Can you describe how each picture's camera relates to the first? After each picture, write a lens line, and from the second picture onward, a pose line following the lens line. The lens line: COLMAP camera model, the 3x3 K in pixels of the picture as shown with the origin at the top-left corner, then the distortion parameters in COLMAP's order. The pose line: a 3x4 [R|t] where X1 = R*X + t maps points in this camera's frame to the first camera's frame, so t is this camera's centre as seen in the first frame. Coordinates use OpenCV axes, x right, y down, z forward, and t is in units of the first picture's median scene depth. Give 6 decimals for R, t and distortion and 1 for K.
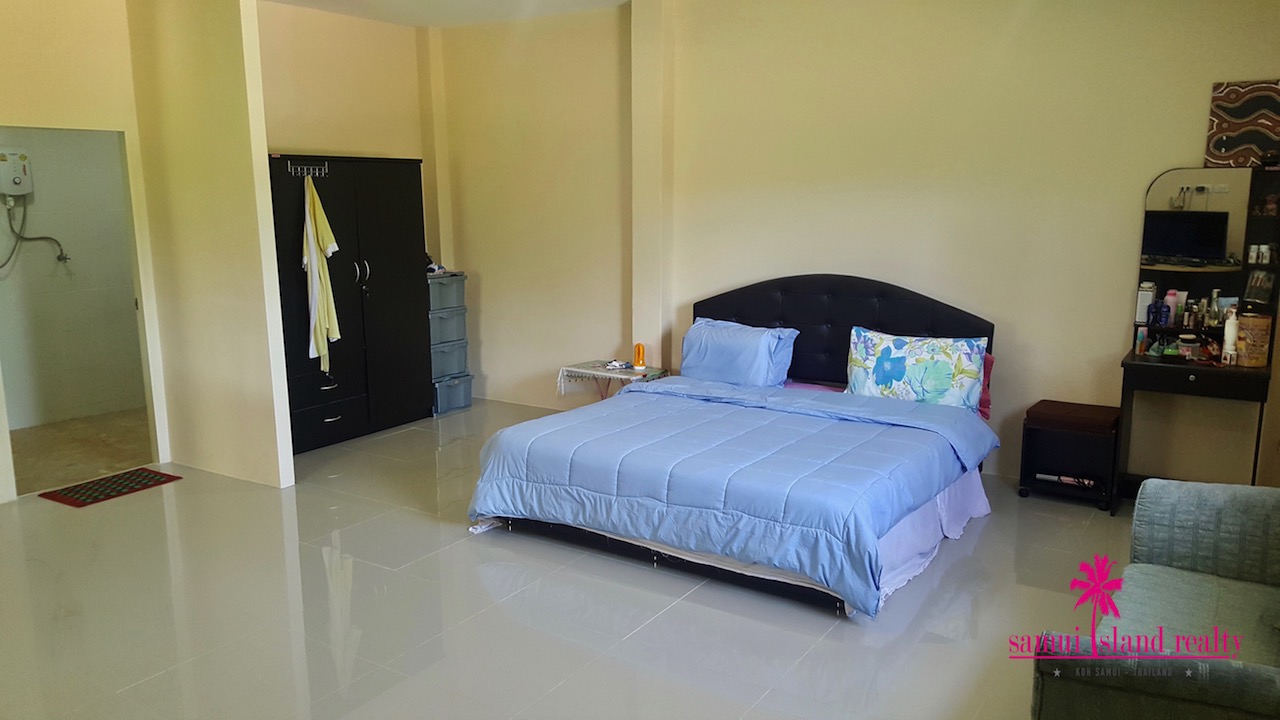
lens RADIAL K [[930.5, 0, 640.2], [0, 930.5, 361.1], [0, 0, 1]] dist [0.049253, -0.009125]
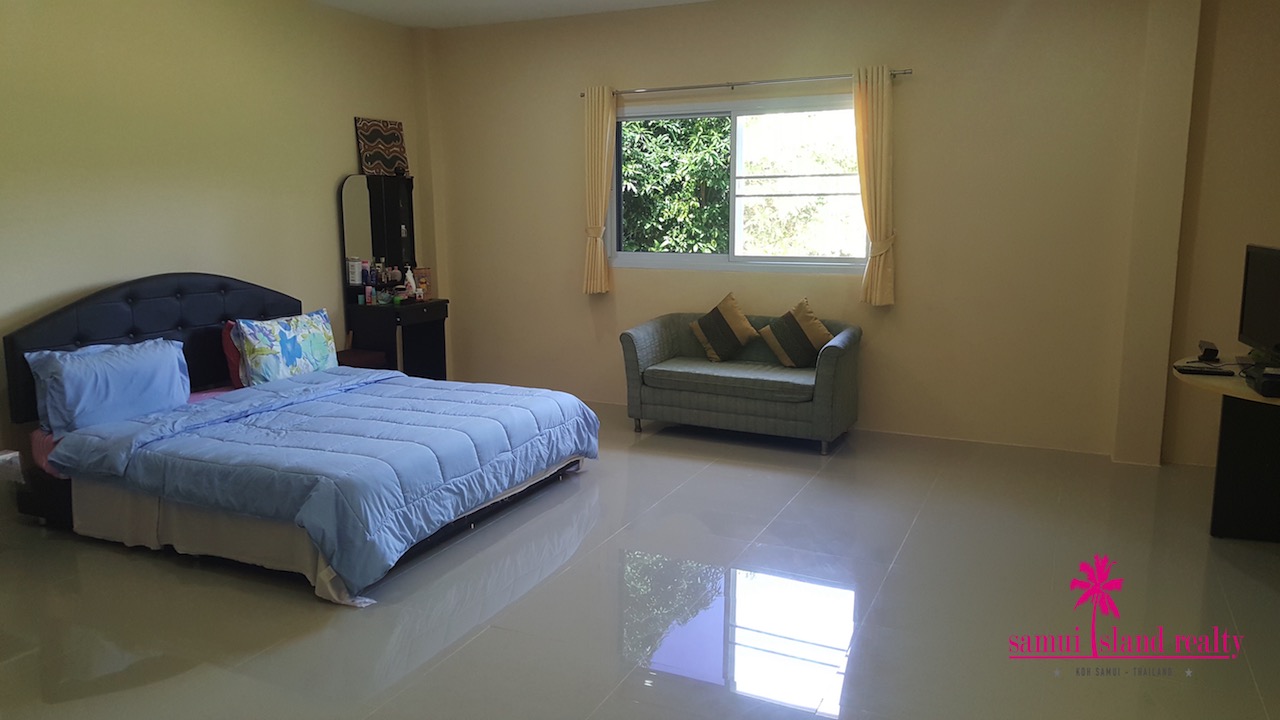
lens RADIAL K [[930.5, 0, 638.4], [0, 930.5, 357.4], [0, 0, 1]] dist [0.049253, -0.009125]
pose [[-0.148459, -0.160424, 0.975820, -0.950056], [0.177567, 0.966393, 0.185889, -0.125689], [-0.972846, 0.200871, -0.114984, 0.822332]]
